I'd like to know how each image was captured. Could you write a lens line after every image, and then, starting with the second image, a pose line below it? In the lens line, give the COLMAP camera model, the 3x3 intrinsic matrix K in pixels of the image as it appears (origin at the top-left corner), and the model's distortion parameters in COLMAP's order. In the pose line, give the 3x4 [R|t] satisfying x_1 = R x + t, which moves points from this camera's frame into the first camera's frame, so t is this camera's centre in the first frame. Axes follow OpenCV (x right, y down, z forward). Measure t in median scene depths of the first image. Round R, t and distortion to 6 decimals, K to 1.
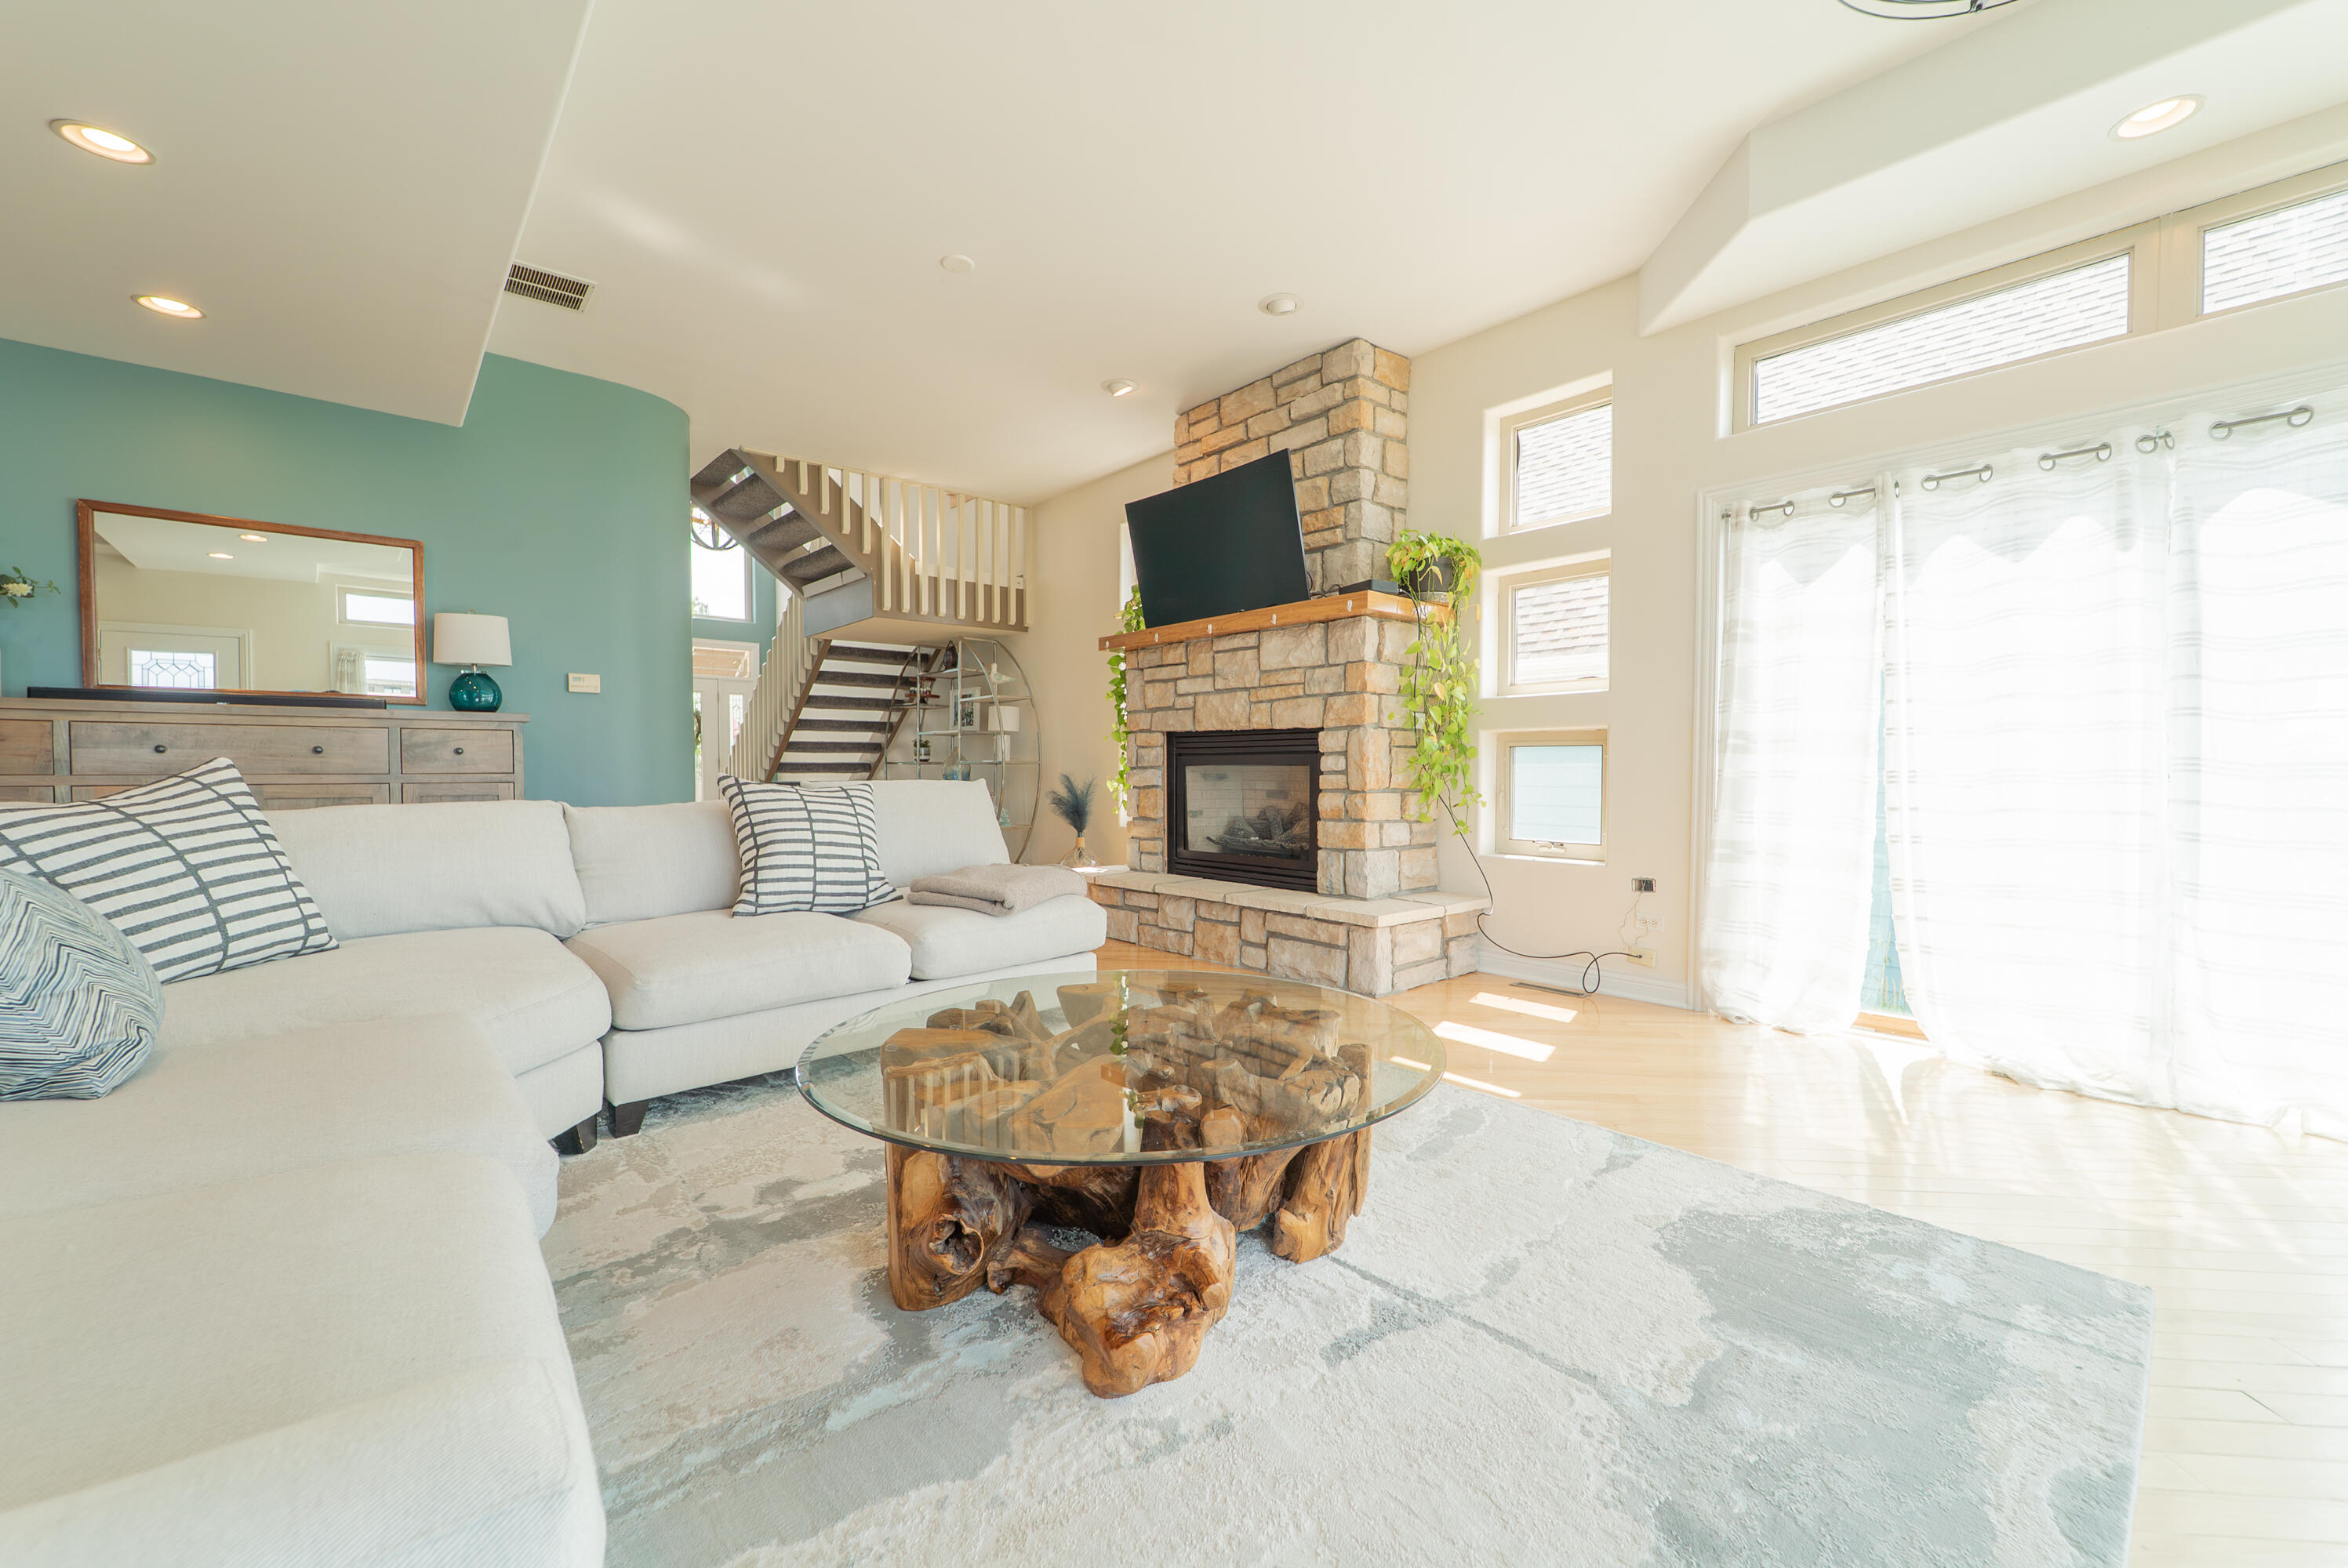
lens RADIAL K [[942.0, 0, 1179.5], [0, 942.0, 792.0], [0, 0, 1]] dist [-0.000323, -0.000867]
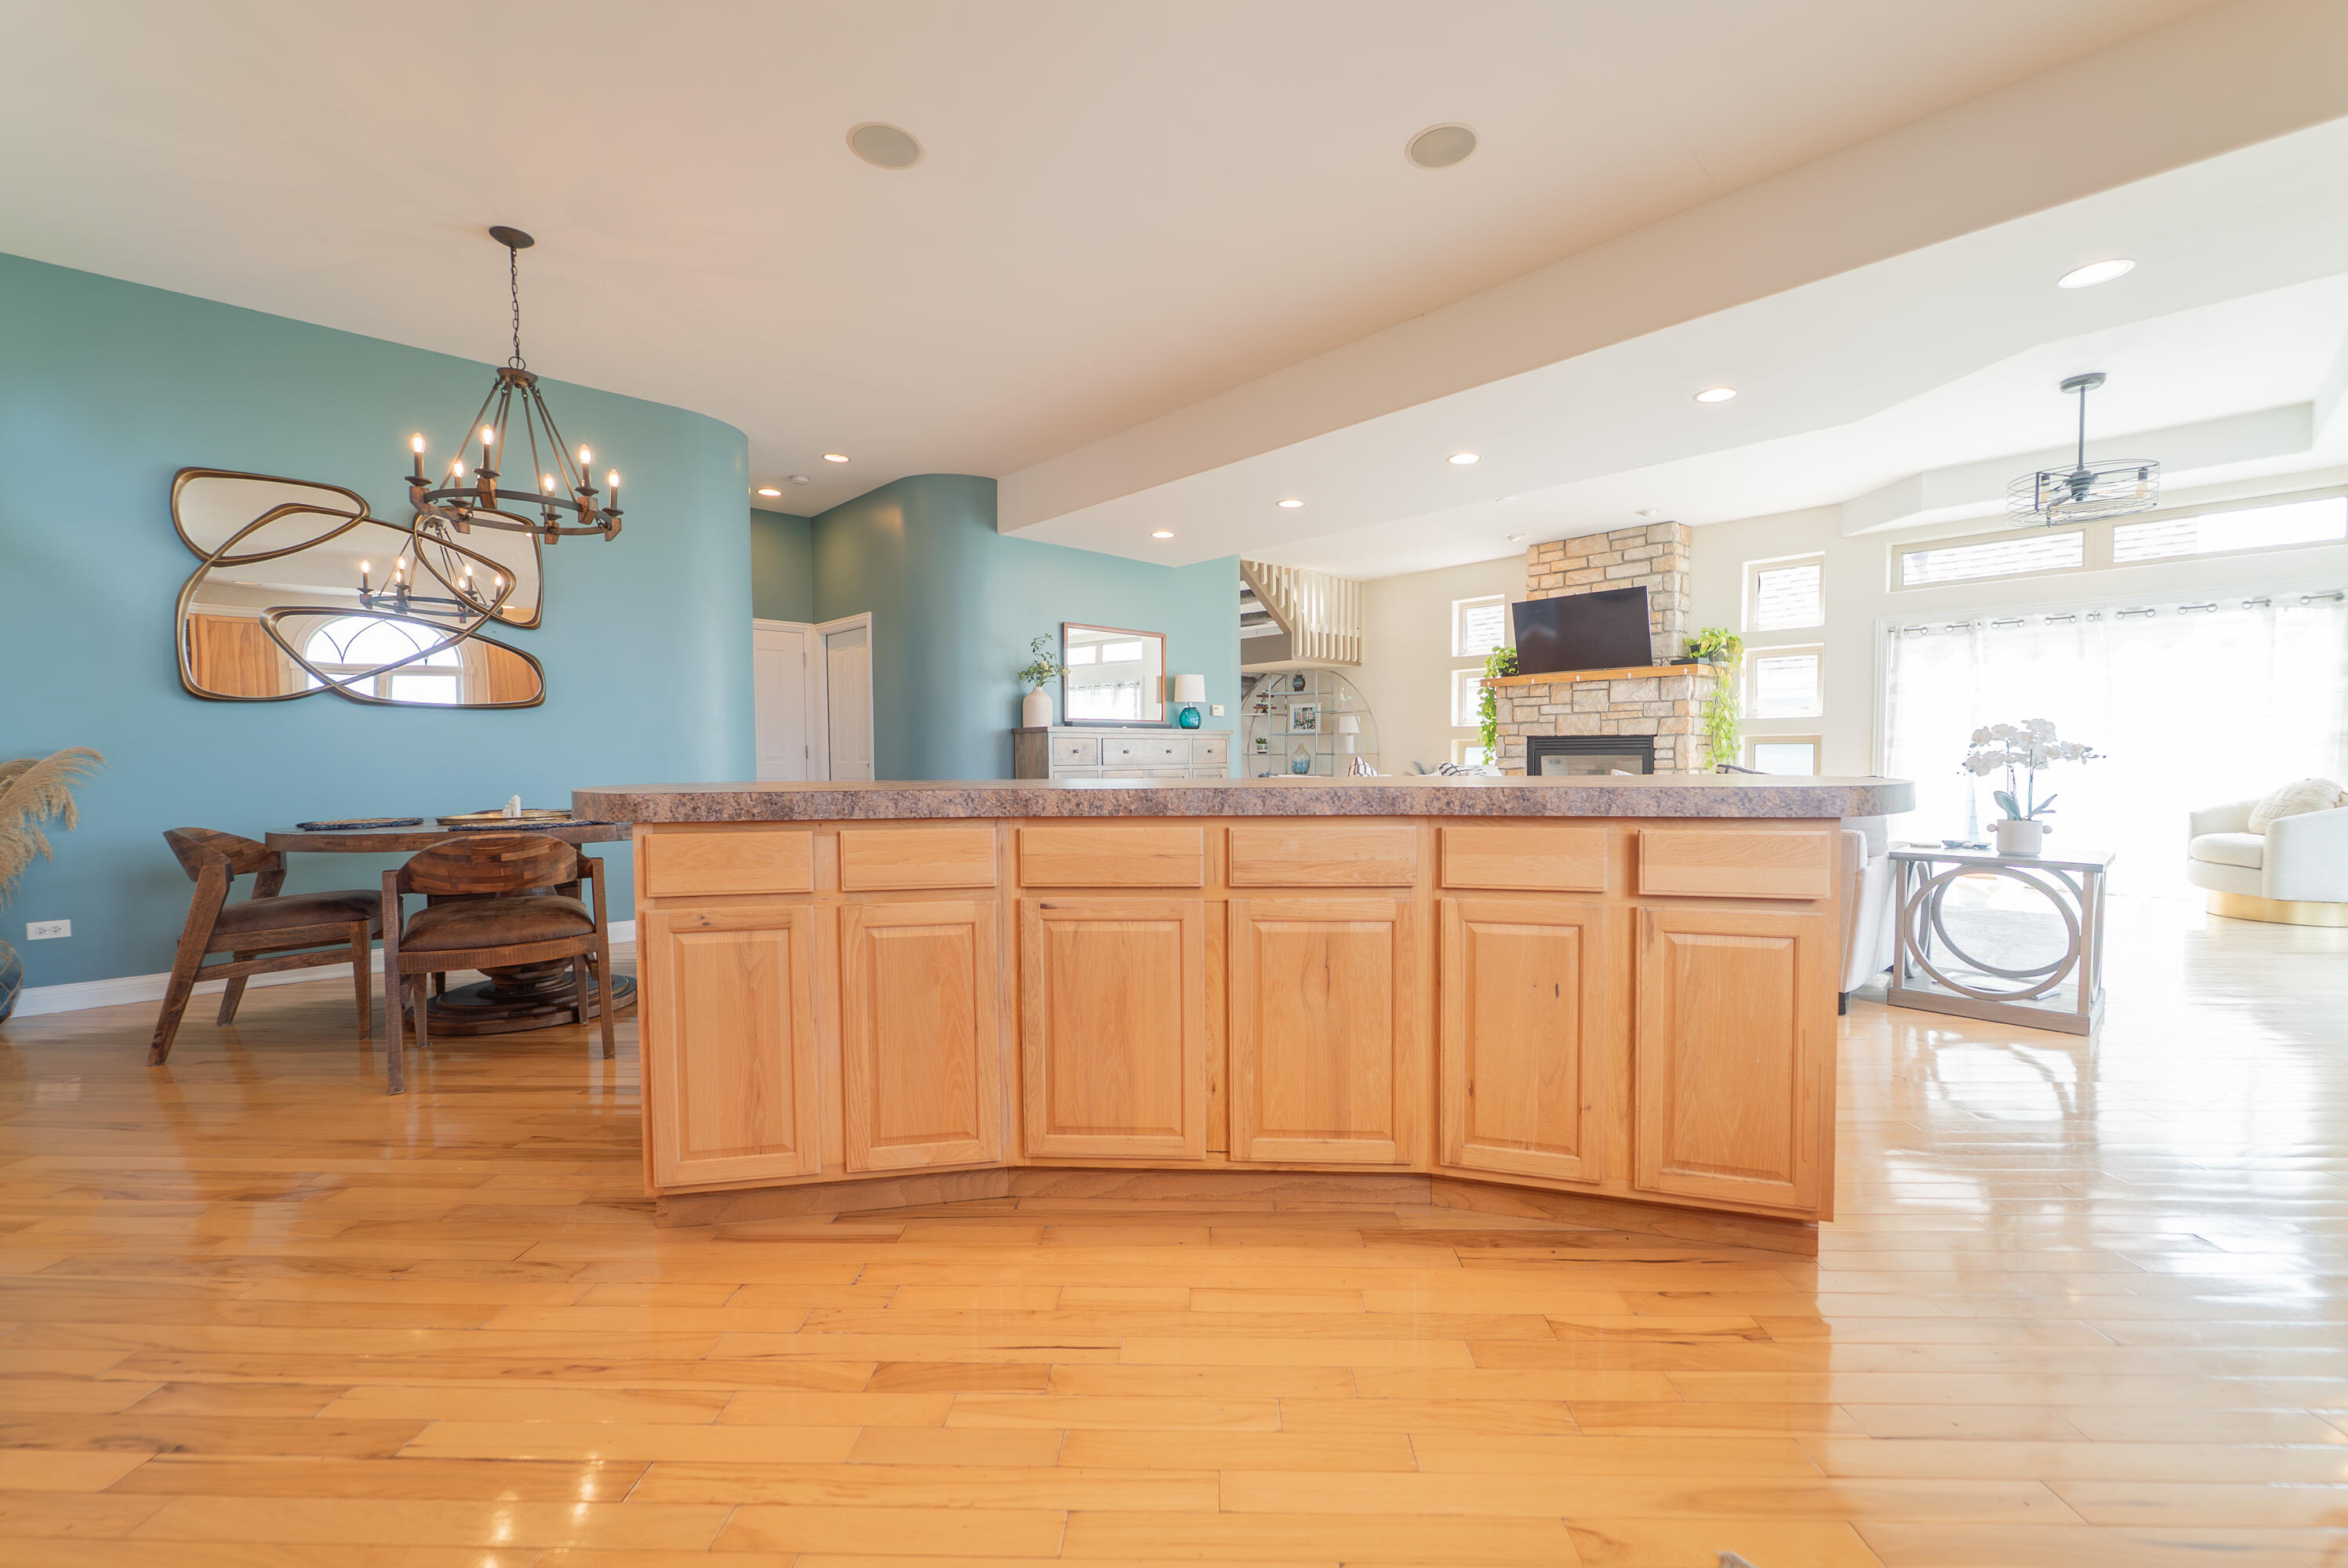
lens RADIAL K [[942.0, 0, 1179.5], [0, 942.0, 792.0], [0, 0, 1]] dist [-0.000323, -0.000867]
pose [[0.998916, -0.009889, 0.045478, -0.855026], [0.009265, 0.999860, 0.013910, 0.009311], [-0.045609, -0.013474, 0.998868, -0.788451]]
